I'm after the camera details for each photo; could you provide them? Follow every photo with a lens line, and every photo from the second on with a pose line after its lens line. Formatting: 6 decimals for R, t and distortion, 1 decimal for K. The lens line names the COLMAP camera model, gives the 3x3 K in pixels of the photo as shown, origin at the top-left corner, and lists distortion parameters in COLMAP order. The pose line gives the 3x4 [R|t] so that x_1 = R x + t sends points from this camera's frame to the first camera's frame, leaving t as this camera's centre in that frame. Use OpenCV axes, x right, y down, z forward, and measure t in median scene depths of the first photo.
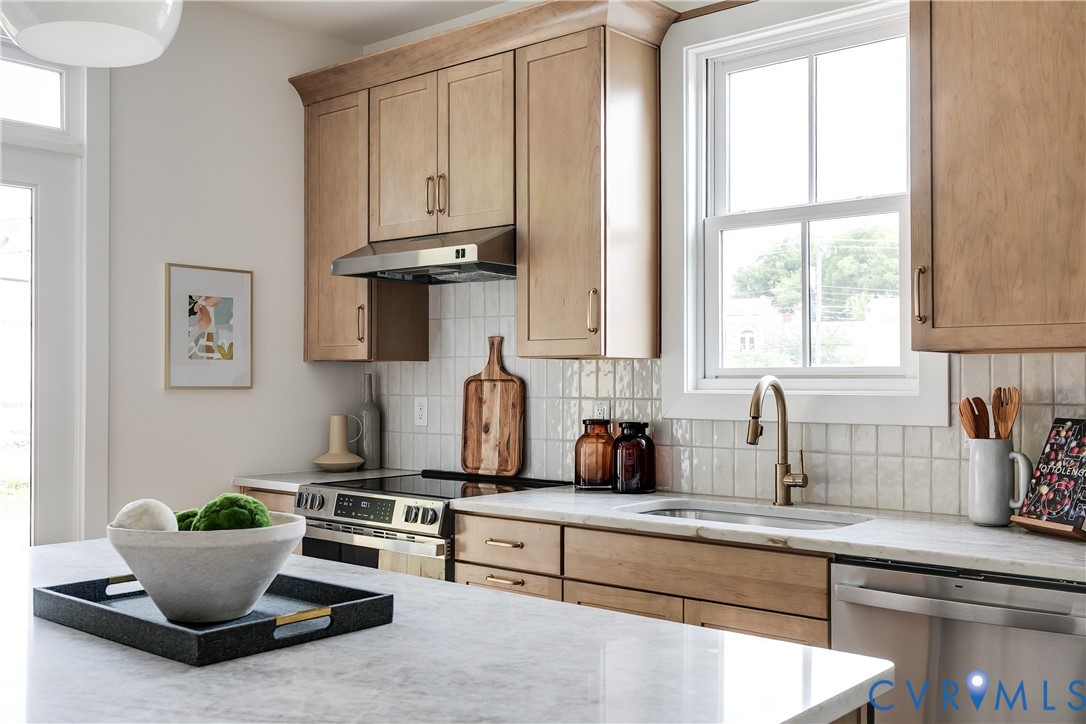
lens RADIAL K [[1095.0, 0, 570.6], [0, 1095.0, 365.5], [0, 0, 1]] dist [0.017702, 0.000000]
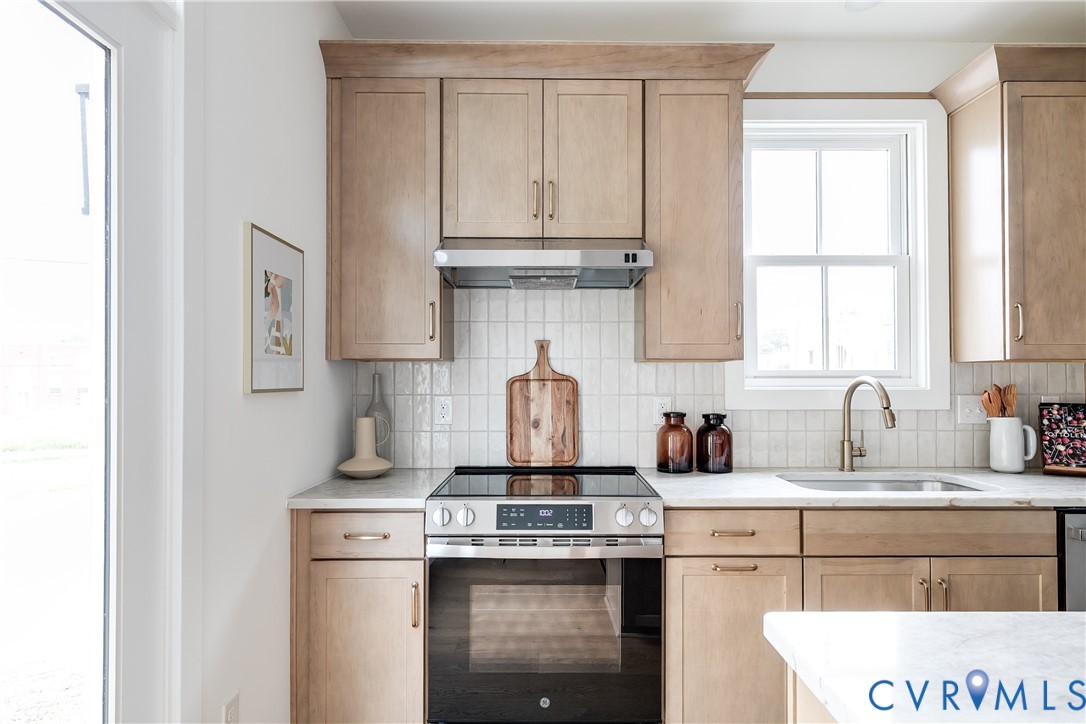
lens RADIAL K [[605.9, 0, 561.5], [0, 605.9, 373.6], [0, 0, 1]] dist [0.005952, 0.000870]
pose [[0.750435, 0.004657, 0.660928, -0.516784], [-0.007817, 0.999968, 0.001830, 0.006448], [-0.660898, -0.006539, 0.750447, 0.598317]]
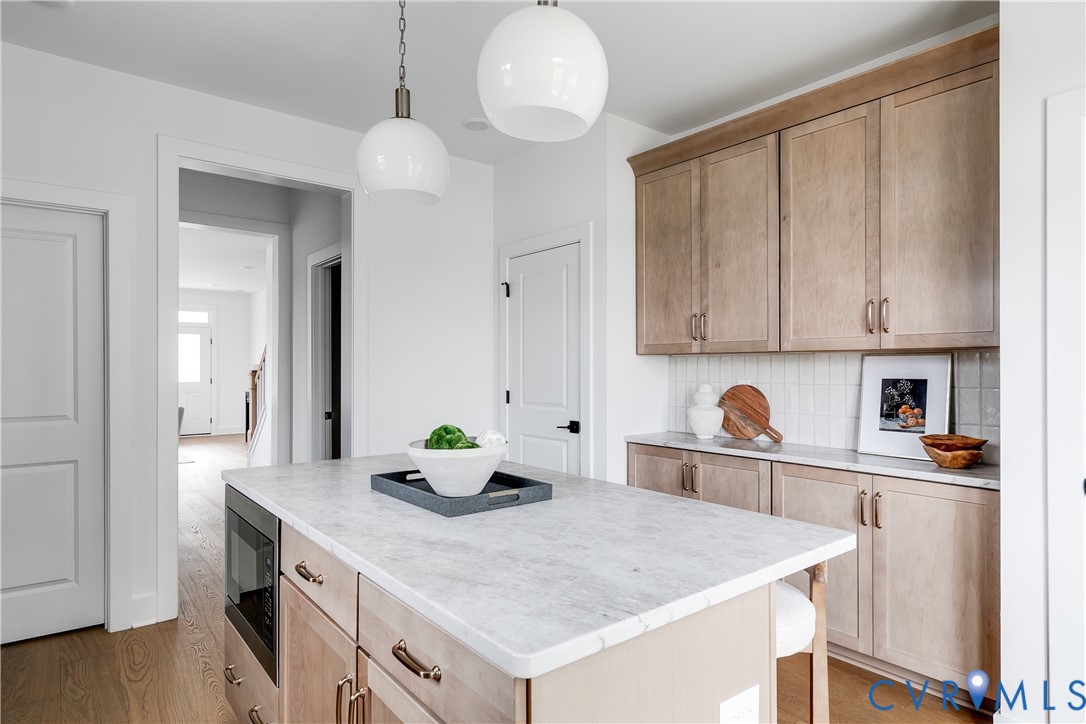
lens RADIAL K [[605.9, 0, 546.2], [0, 605.9, 366.5], [0, 0, 1]] dist [0.005952, 0.000870]
pose [[-0.981958, 0.000482, 0.189099, -0.321930], [-0.002929, 0.999838, -0.017762, 0.012817], [-0.189077, -0.017996, -0.981797, 0.949812]]
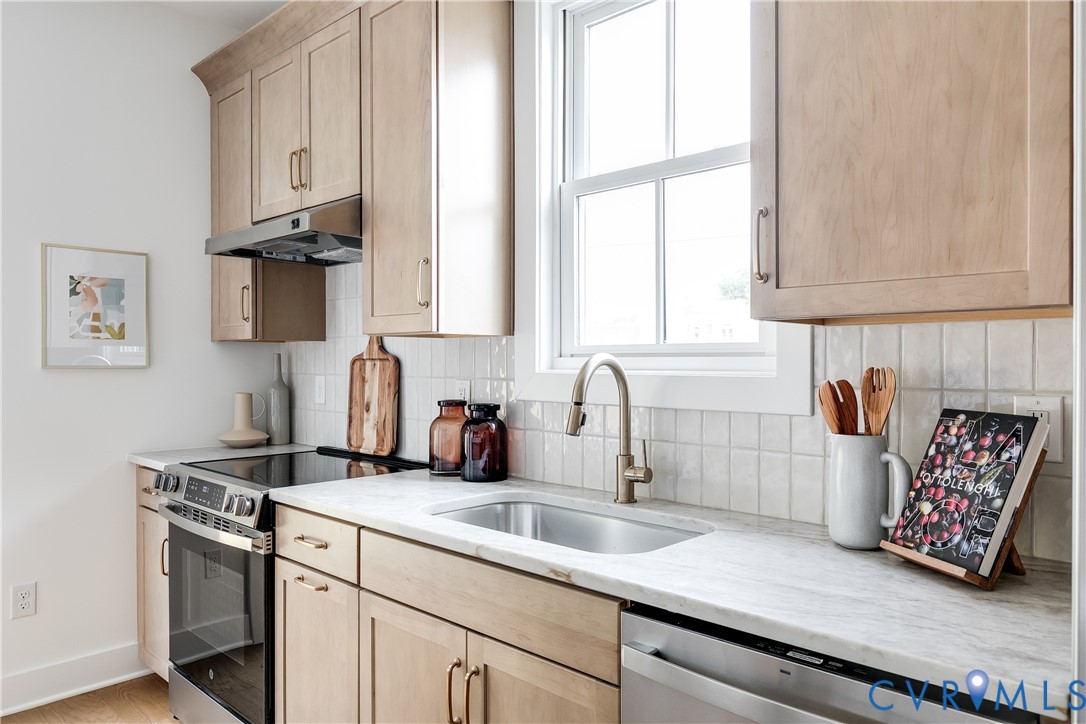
lens RADIAL K [[766.4, 0, 560.9], [0, 766.4, 364.9], [0, 0, 1]] dist [0.002282, 0.003919]
pose [[0.998119, -0.000299, -0.061304, 0.161508], [0.001494, 0.999810, 0.019459, 0.005671], [0.061287, -0.019514, 0.997929, 0.351116]]
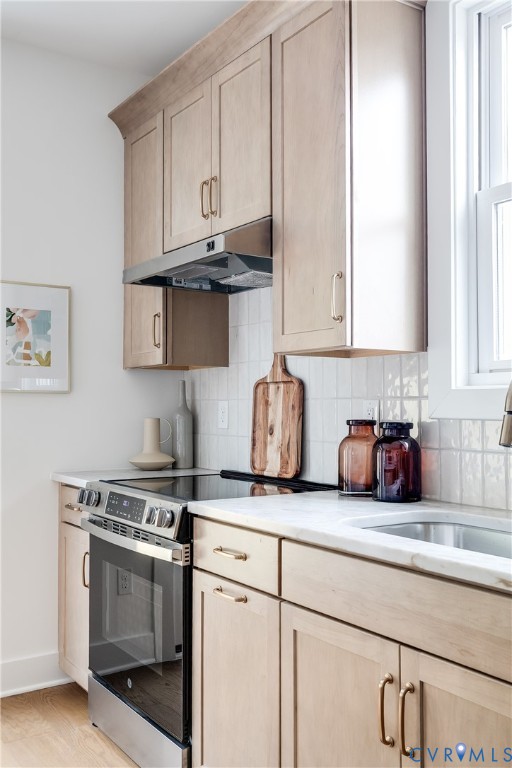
lens RADIAL K [[774.4, 0, 258.0], [0, 774.4, 383.4], [0, 0, 1]] dist [0.017702, 0.000000]
pose [[0.959788, -0.009304, -0.280571, 0.126857], [0.004476, 0.999831, -0.017844, 0.030195], [0.280690, 0.015871, 0.959667, 0.350481]]
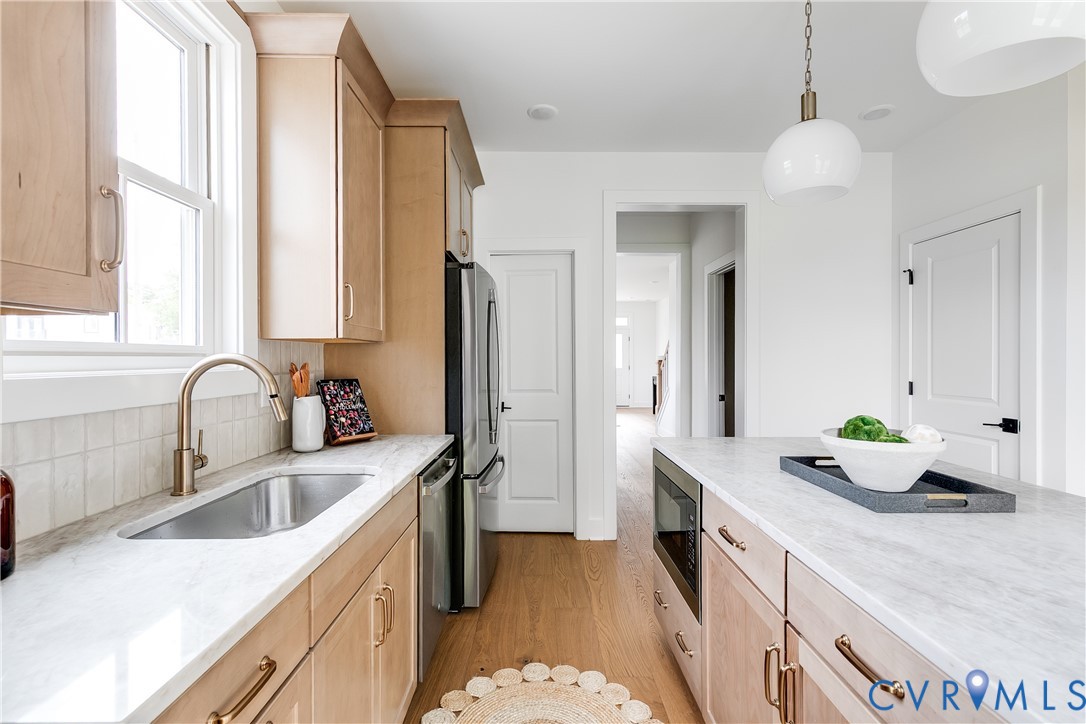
lens RADIAL K [[487.8, 0, 540.6], [0, 487.8, 363.8], [0, 0, 1]] dist [0.004742, -0.001731]
pose [[-0.650222, -0.008640, 0.759696, -0.279239], [-0.011839, 0.999929, 0.001239, 0.012782], [-0.759652, -0.008189, -0.650278, 0.933873]]
